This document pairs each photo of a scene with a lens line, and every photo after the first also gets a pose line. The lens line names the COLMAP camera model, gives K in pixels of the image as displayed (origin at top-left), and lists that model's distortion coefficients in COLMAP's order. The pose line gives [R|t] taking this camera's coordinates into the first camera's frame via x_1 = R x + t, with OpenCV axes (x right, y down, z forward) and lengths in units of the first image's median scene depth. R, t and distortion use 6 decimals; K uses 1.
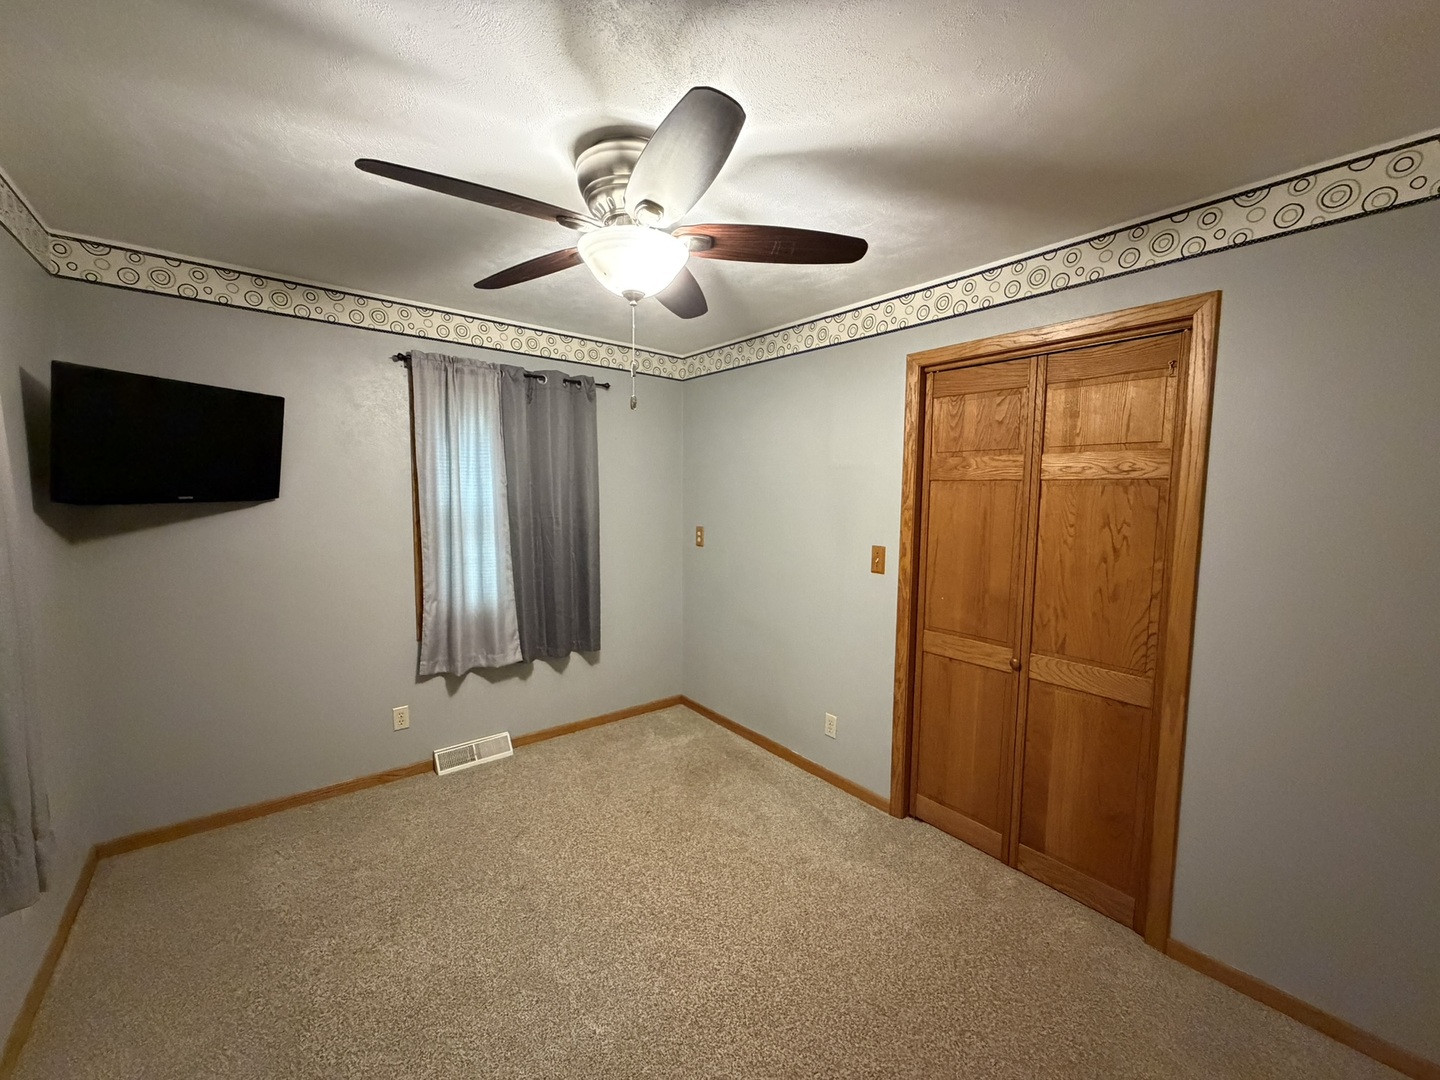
lens RADIAL K [[573.7, 0, 717.2], [0, 573.7, 539.7], [0, 0, 1]] dist [0.001076, 0.000147]
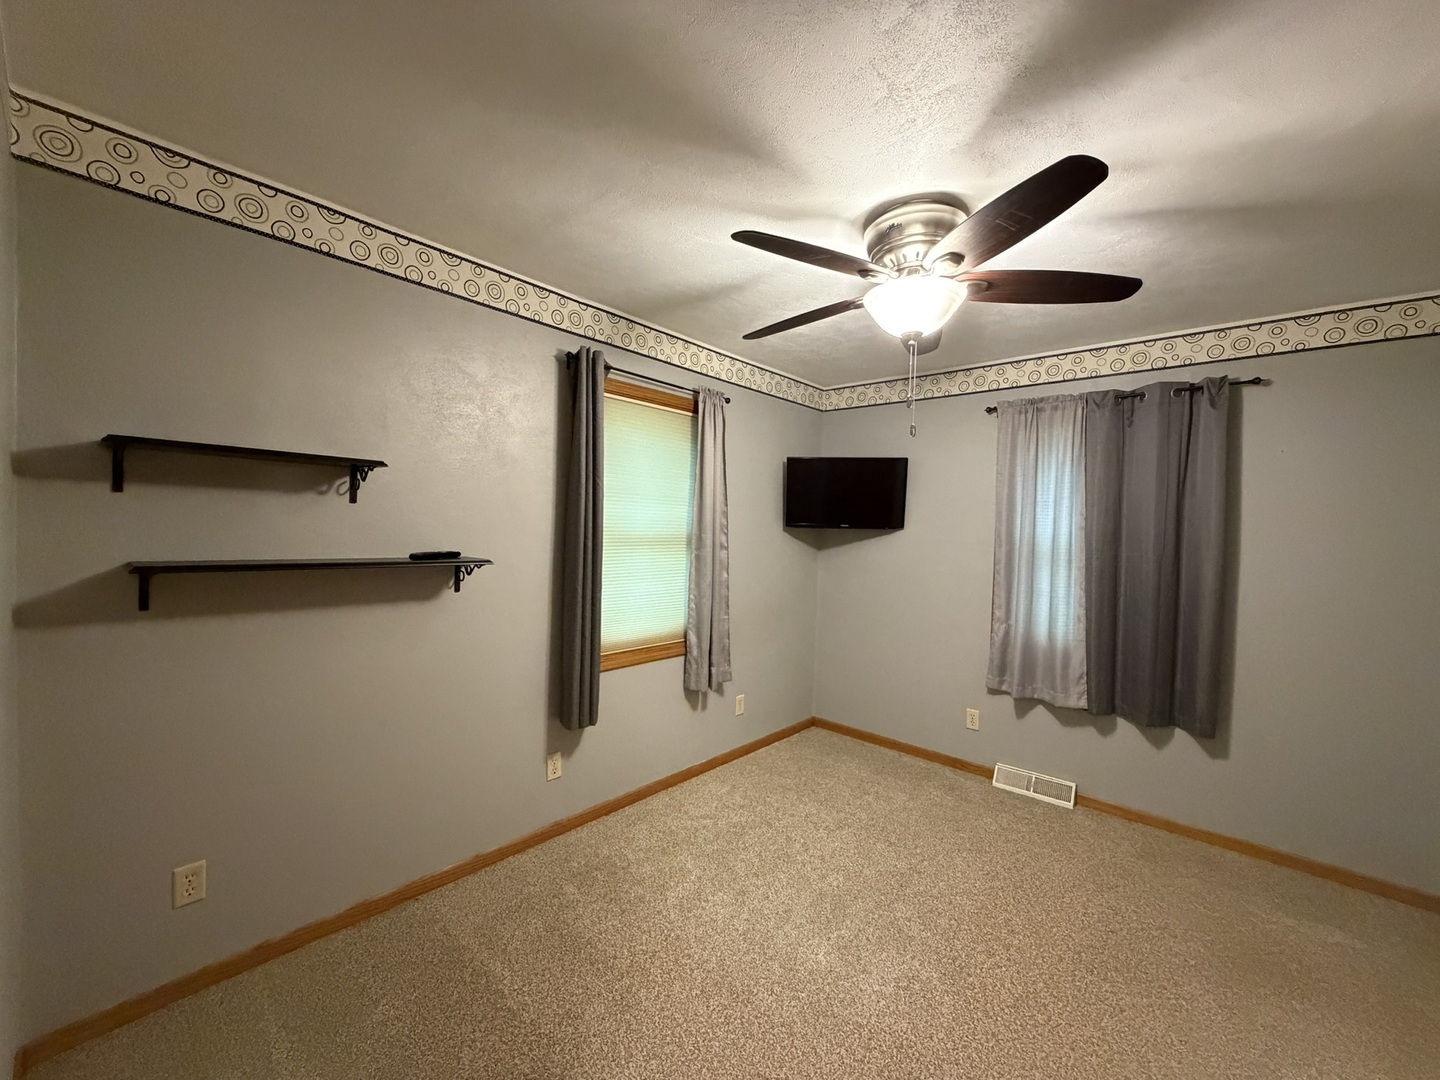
lens RADIAL K [[573.7, 0, 717.8], [0, 573.7, 540.1], [0, 0, 1]] dist [0.001076, 0.000147]
pose [[0.165337, 0.017607, -0.986080, 0.468039], [-0.104538, 0.994521, 0.000230, 0.005127], [0.980681, 0.103045, 0.166272, 0.253492]]
